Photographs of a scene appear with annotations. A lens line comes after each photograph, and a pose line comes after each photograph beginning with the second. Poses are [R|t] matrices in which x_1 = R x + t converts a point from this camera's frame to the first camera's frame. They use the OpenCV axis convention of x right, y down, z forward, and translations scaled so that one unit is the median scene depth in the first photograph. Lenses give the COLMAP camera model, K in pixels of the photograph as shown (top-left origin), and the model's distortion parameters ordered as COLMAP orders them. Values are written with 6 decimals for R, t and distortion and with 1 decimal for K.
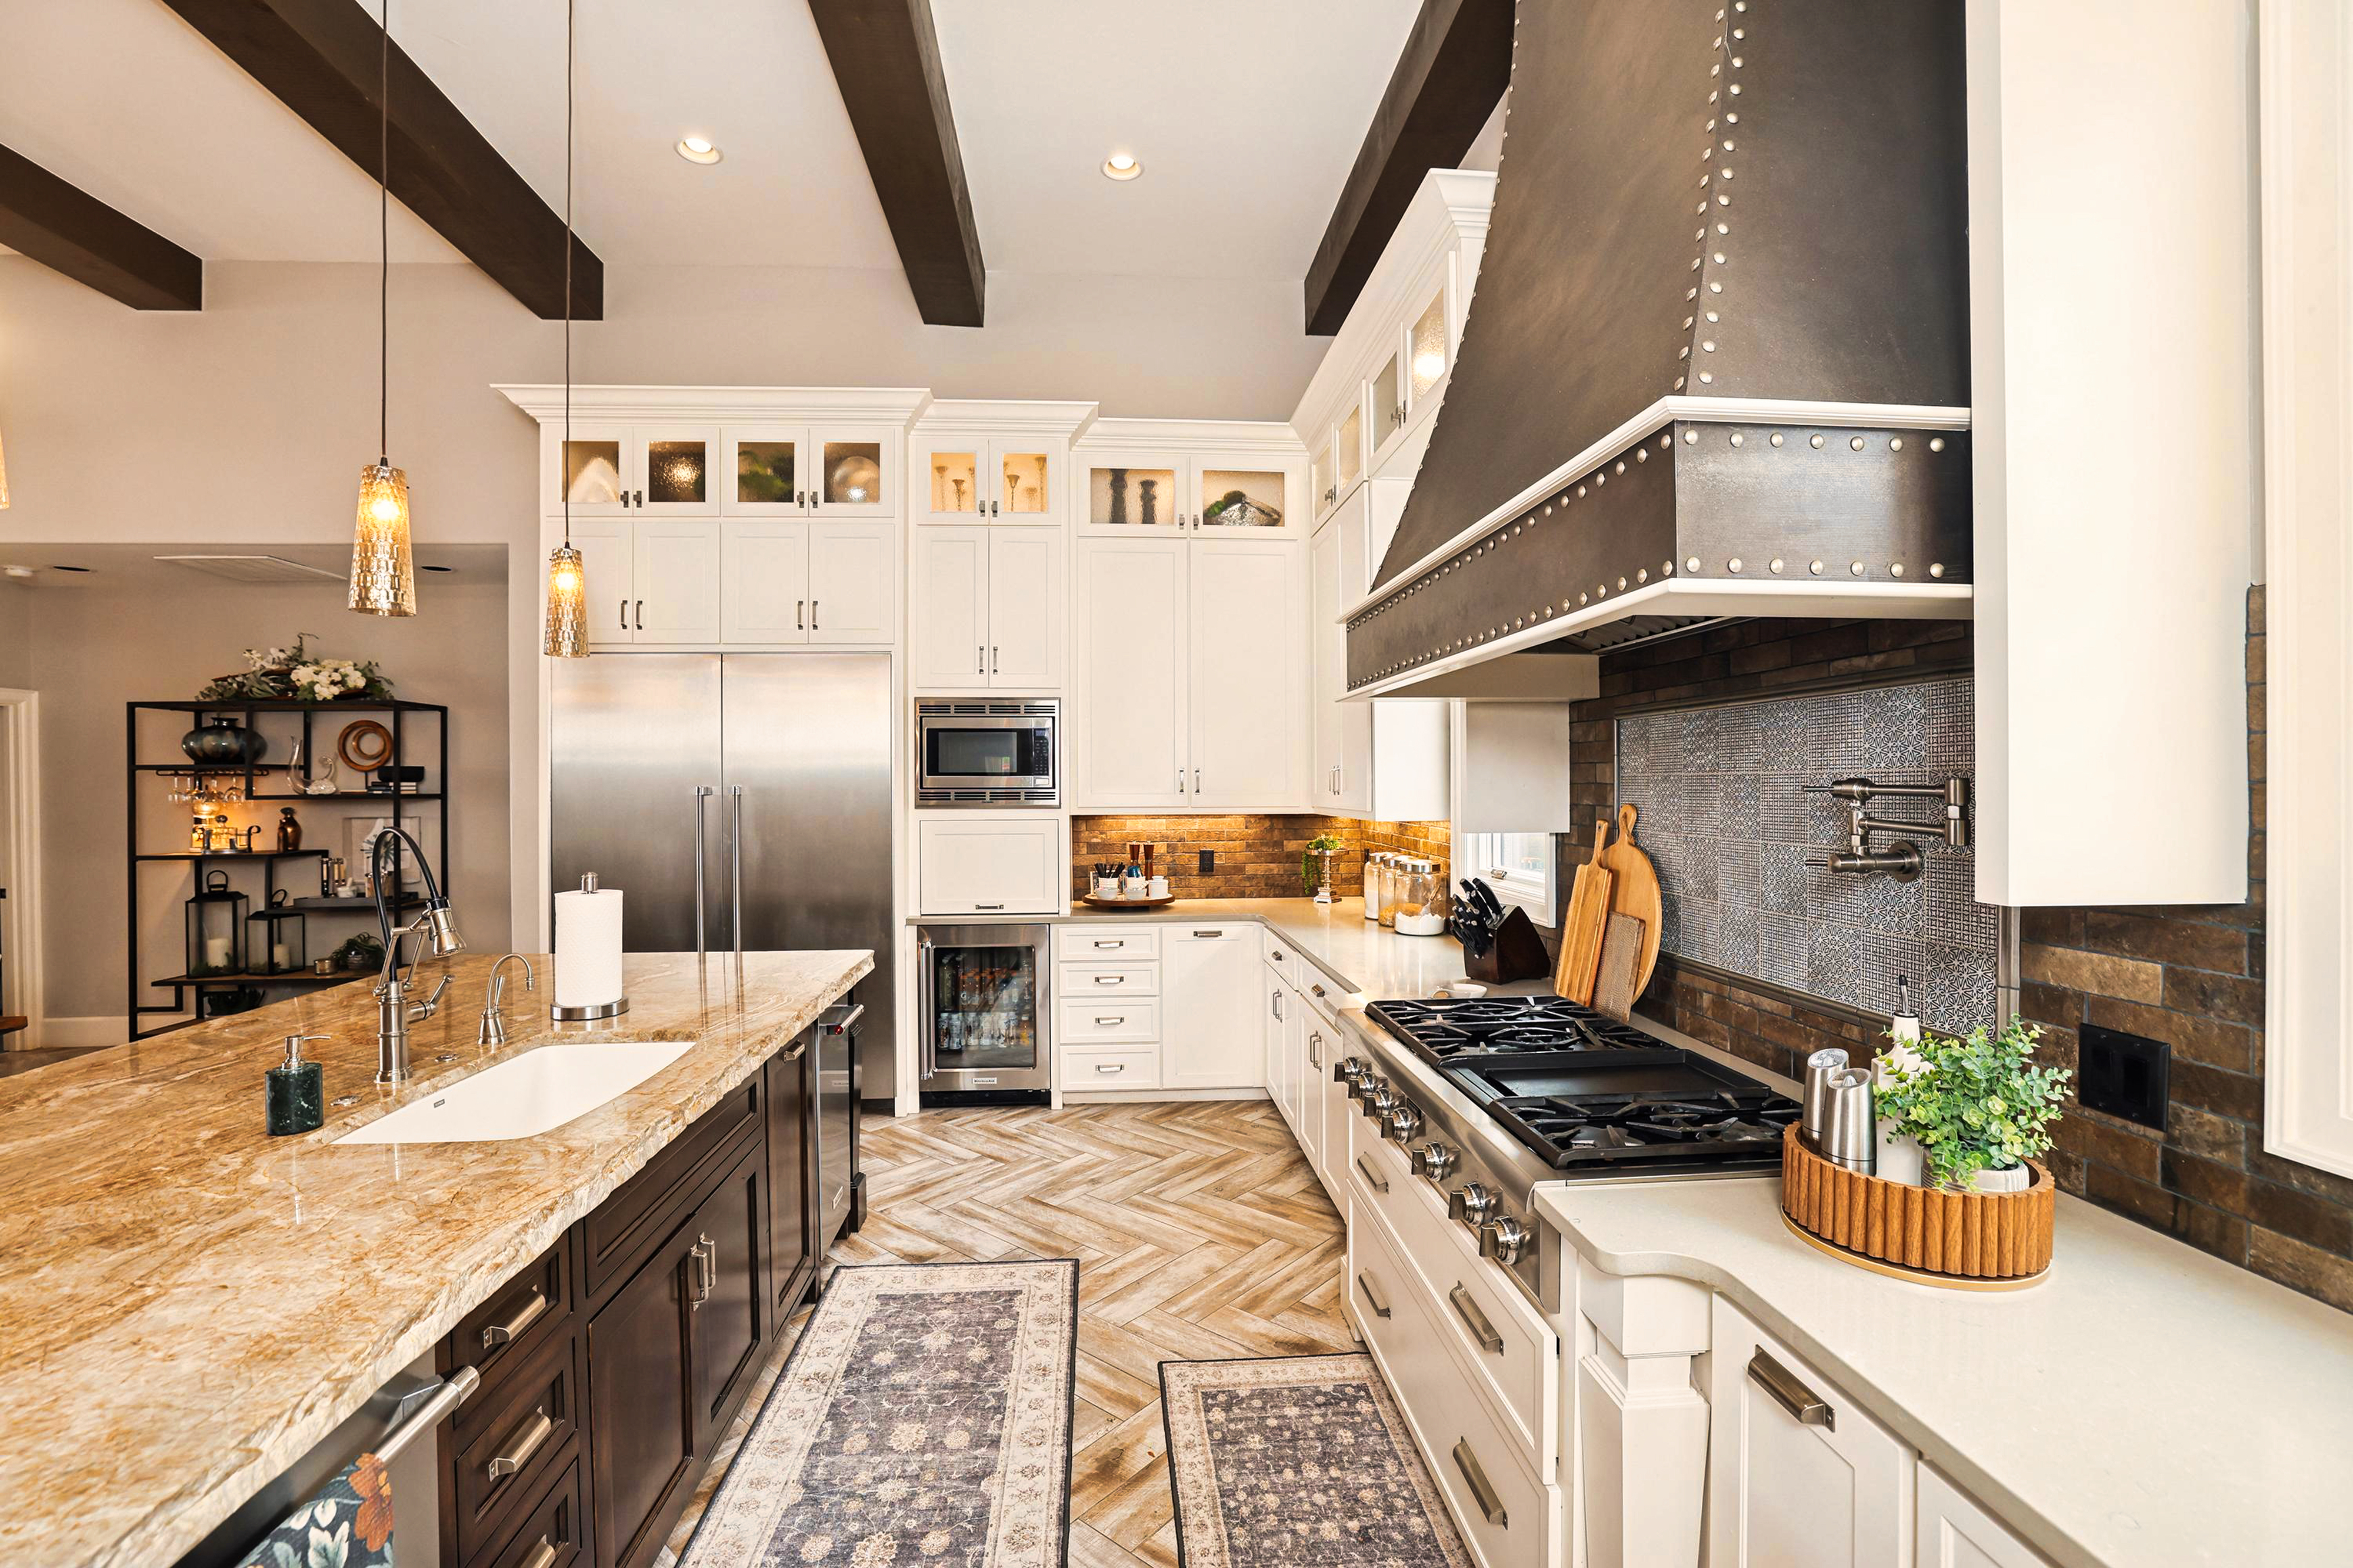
lens RADIAL K [[1039.0, 0, 1184.4], [0, 1039.0, 782.0], [0, 0, 1]] dist [-0.041015, 0.016617]
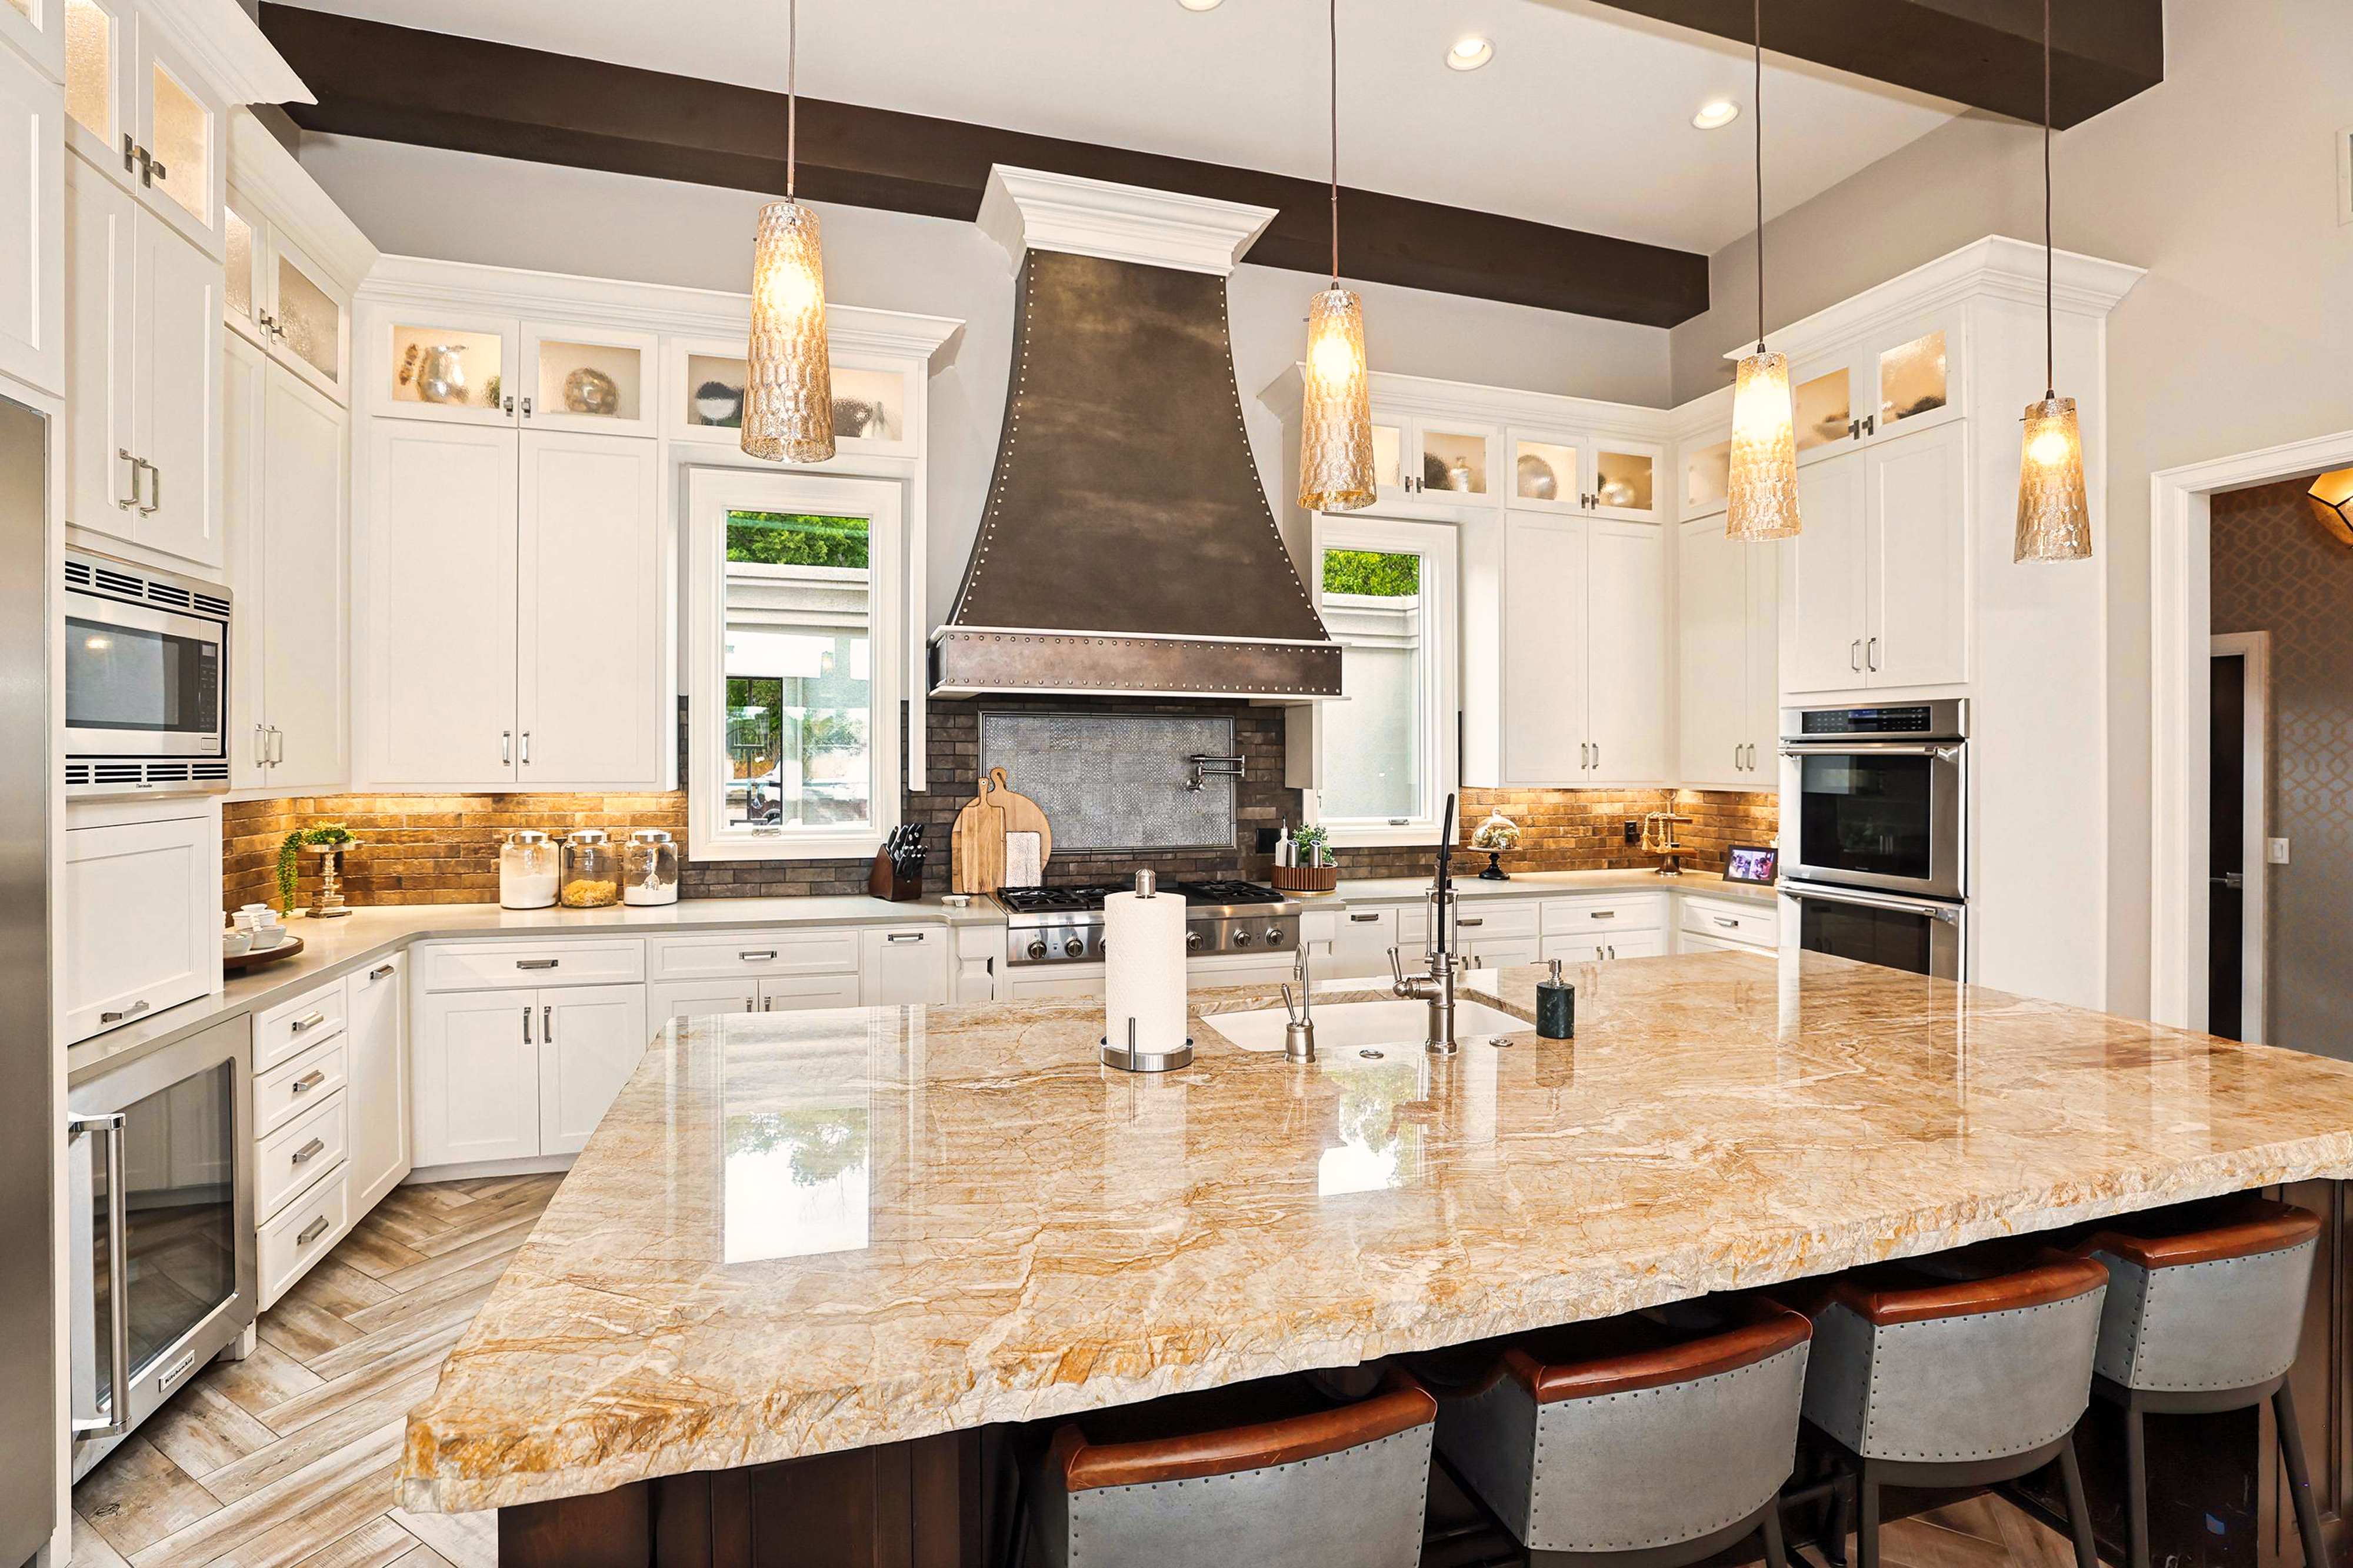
lens RADIAL K [[1039.0, 0, 1166.7], [0, 1039.0, 762.5], [0, 0, 1]] dist [-0.041015, 0.016617]
pose [[-0.216109, 0.001129, 0.976369, -0.777533], [-0.004913, 0.999985, -0.002243, 0.009061], [-0.976357, -0.005281, -0.216100, 0.660611]]
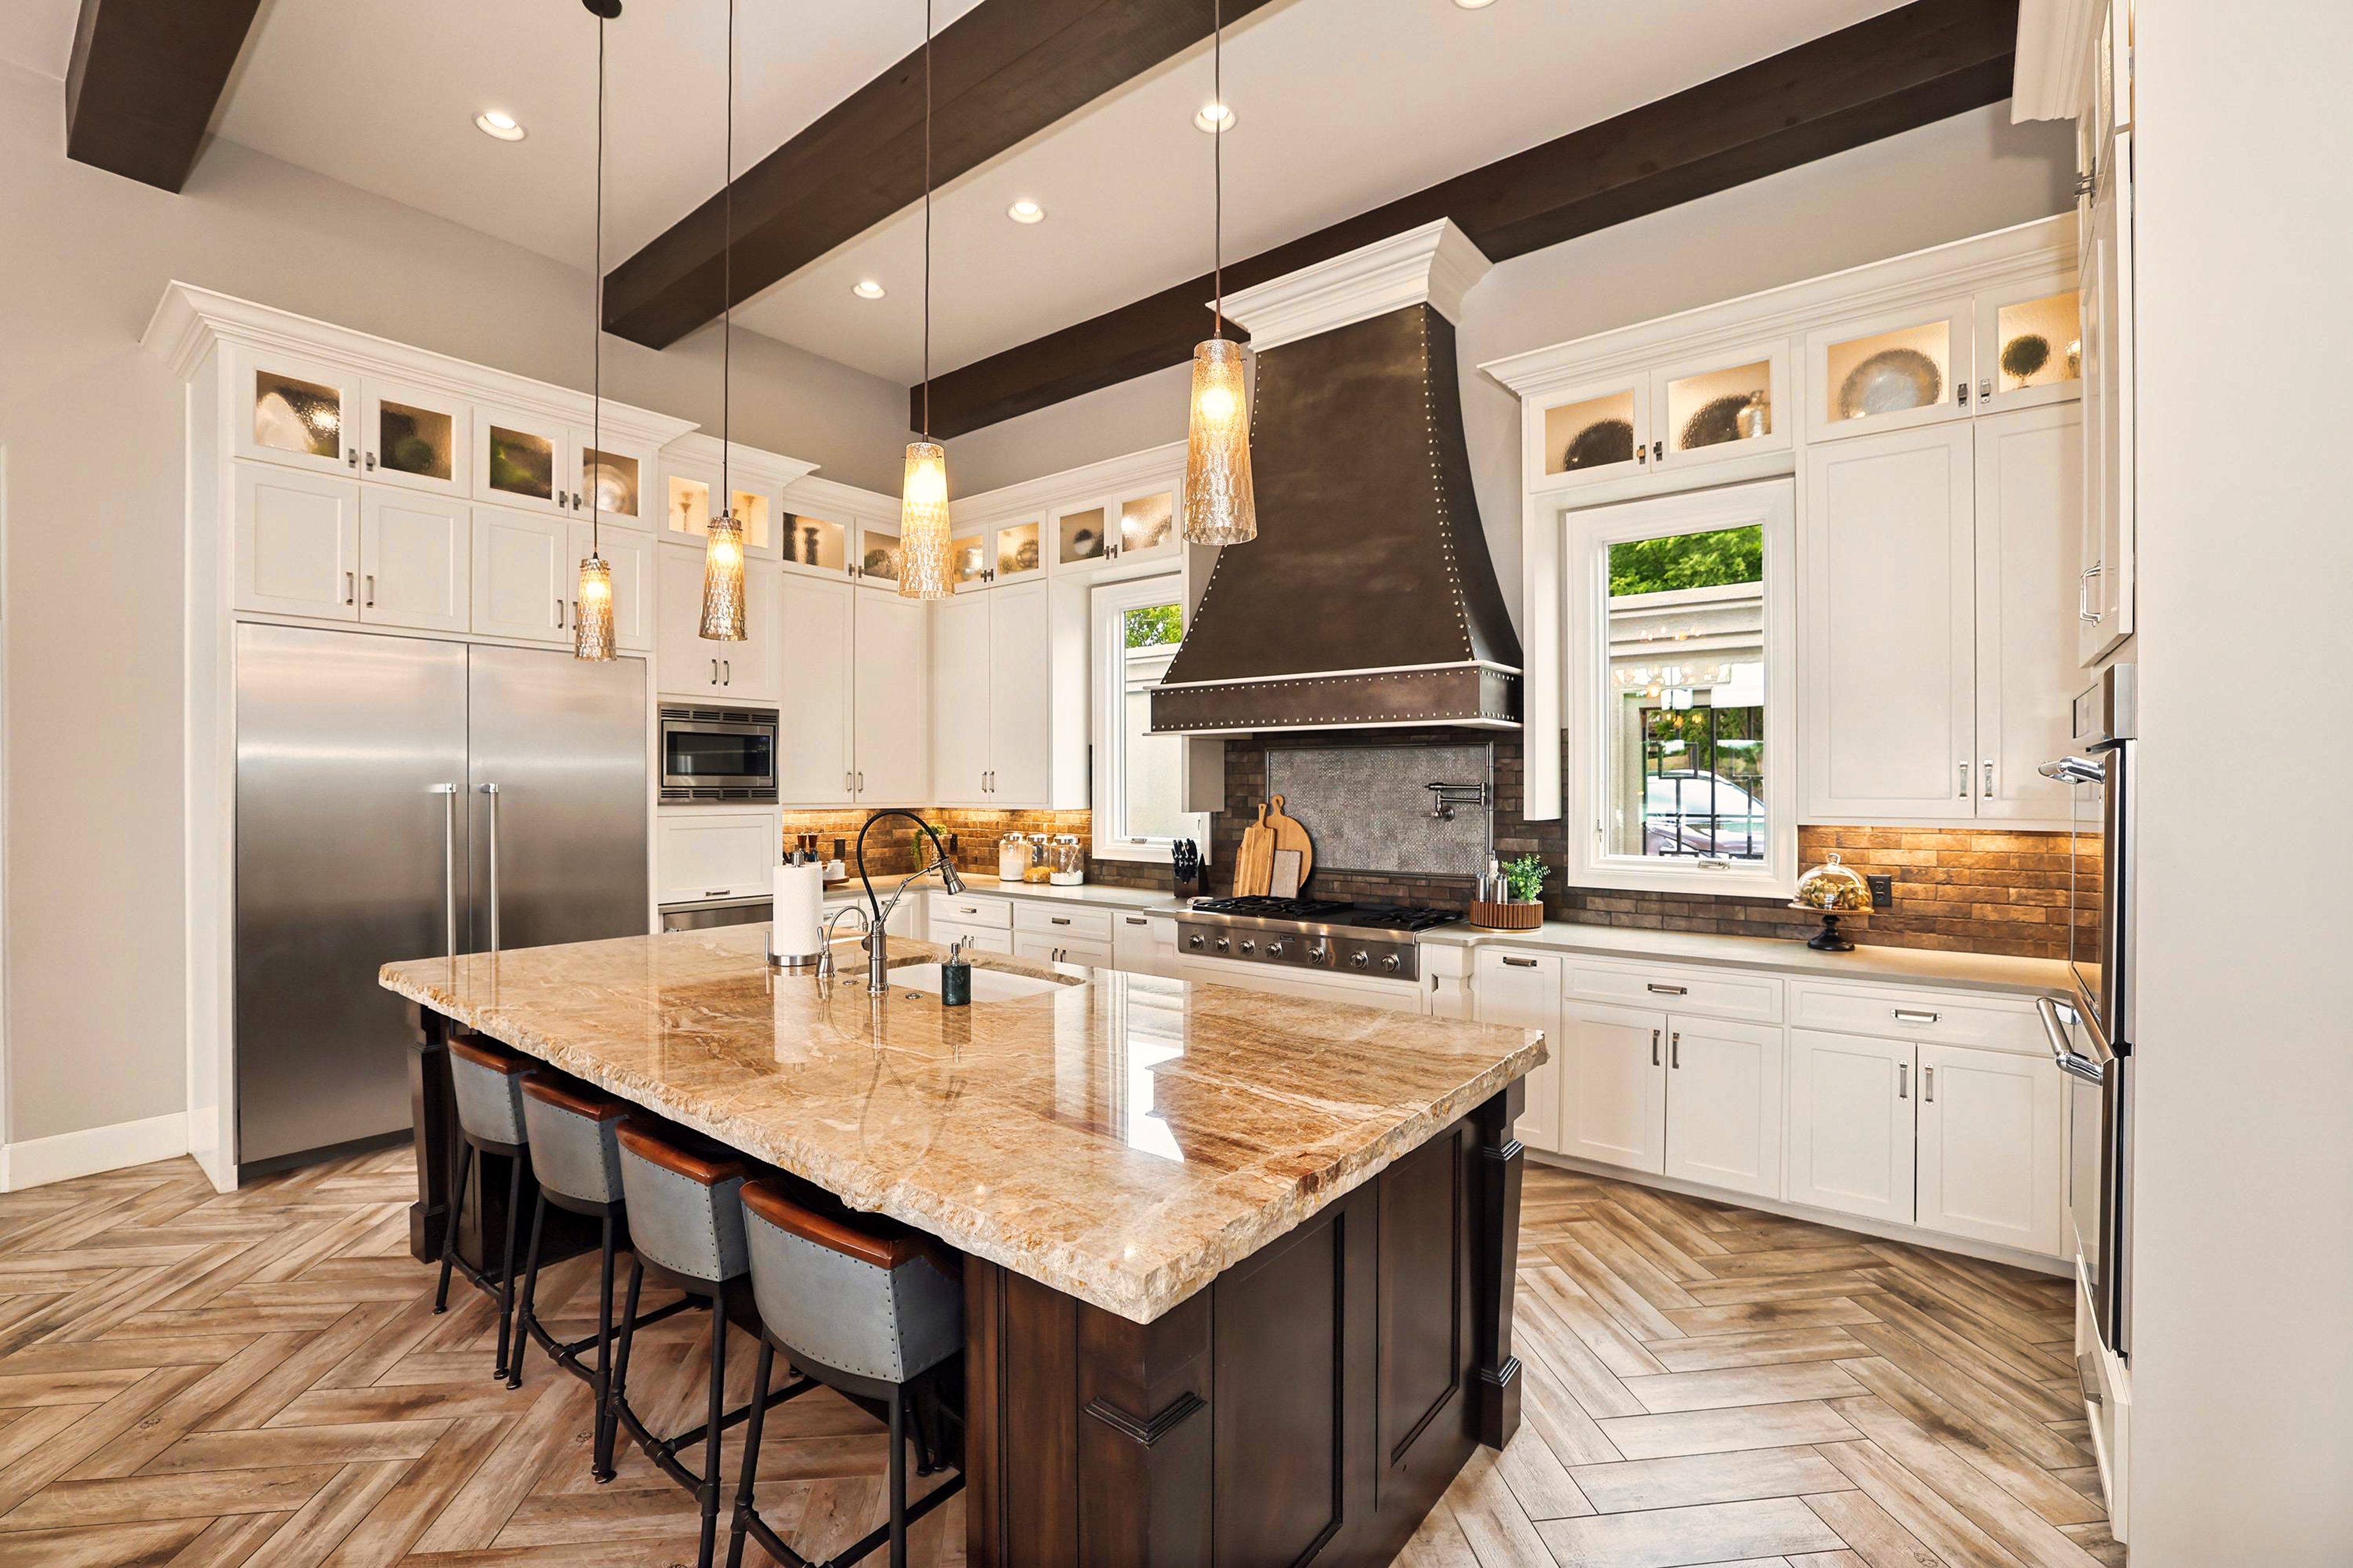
lens RADIAL K [[1039.0, 0, 1178.3], [0, 1039.0, 802.3], [0, 0, 1]] dist [-0.041015, 0.016617]
pose [[0.676333, -0.004525, 0.736582, -0.706287], [-0.006026, 0.999914, 0.011676, 0.007599], [-0.736571, -0.012336, 0.676247, -0.127902]]
